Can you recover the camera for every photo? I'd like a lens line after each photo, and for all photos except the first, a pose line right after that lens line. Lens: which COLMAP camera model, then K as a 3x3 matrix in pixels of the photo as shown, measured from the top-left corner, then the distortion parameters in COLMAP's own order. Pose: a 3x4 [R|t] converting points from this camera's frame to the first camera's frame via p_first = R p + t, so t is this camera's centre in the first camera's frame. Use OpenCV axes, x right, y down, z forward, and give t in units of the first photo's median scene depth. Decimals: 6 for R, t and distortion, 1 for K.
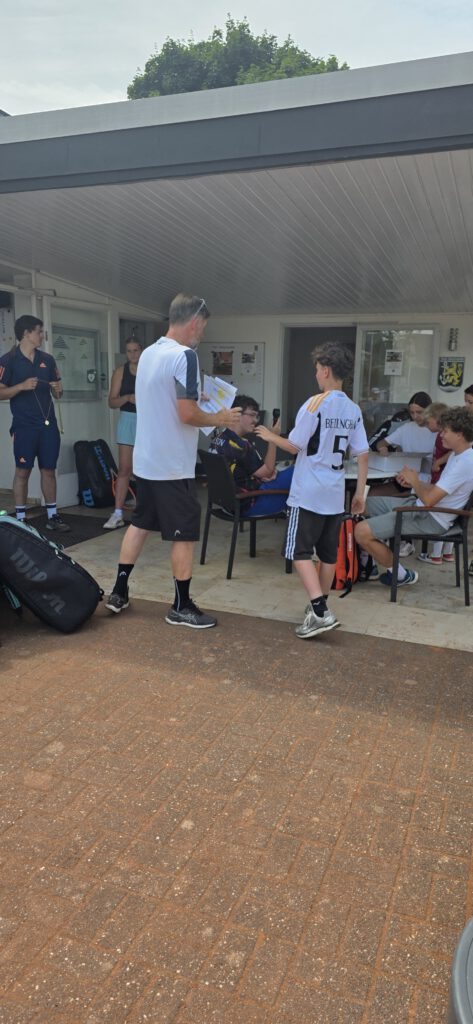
lens RADIAL K [[664.8, 0, 249.1], [0, 664.8, 521.6], [0, 0, 1]] dist [0.076044, -0.067596]
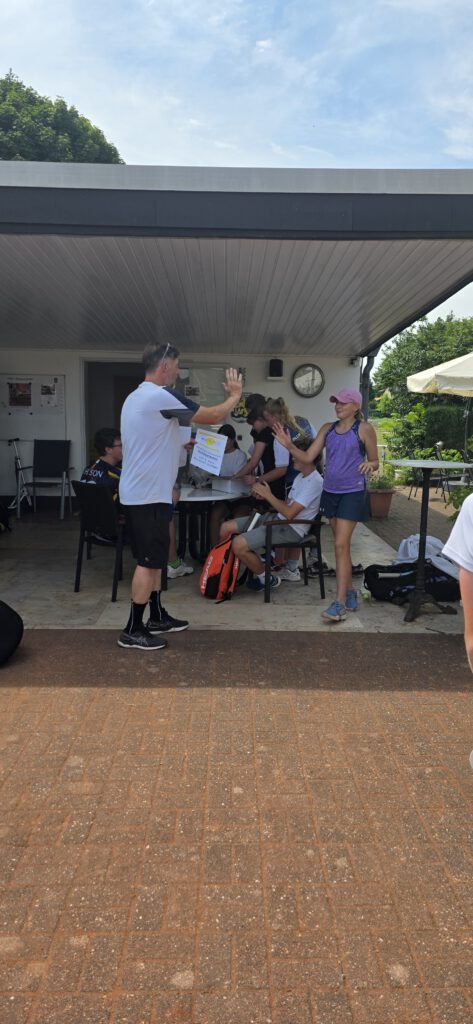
lens RADIAL K [[664.8, 0, 240.6], [0, 664.8, 505.4], [0, 0, 1]] dist [0.076044, -0.067596]
pose [[0.927555, -0.059838, 0.368864, -0.333170], [0.082361, 0.995559, -0.045606, -0.000408], [-0.364496, 0.072682, 0.928364, -0.100741]]
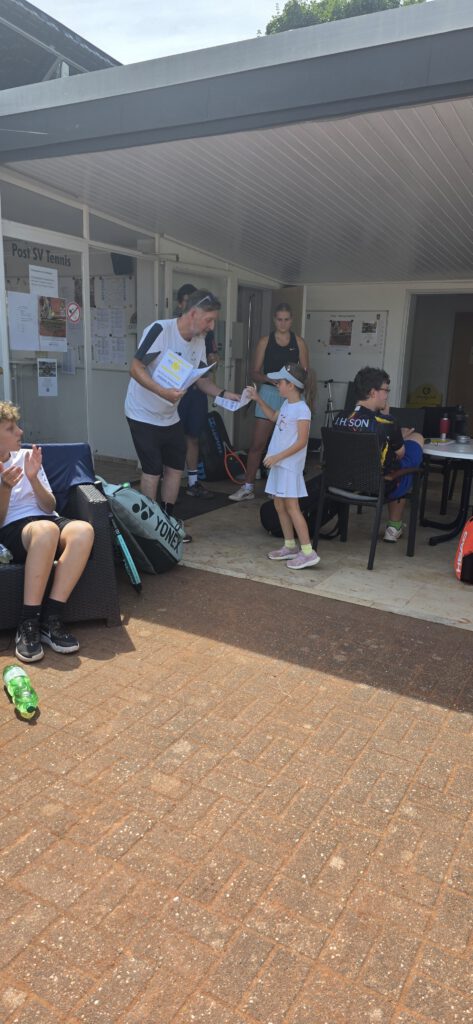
lens RADIAL K [[664.8, 0, 246.6], [0, 664.8, 516.0], [0, 0, 1]] dist [0.076044, -0.067596]
pose [[0.988540, 0.048142, -0.143080, -0.069057], [-0.043781, 0.998480, 0.033477, -0.009984], [0.144474, -0.026829, 0.989145, 0.096861]]
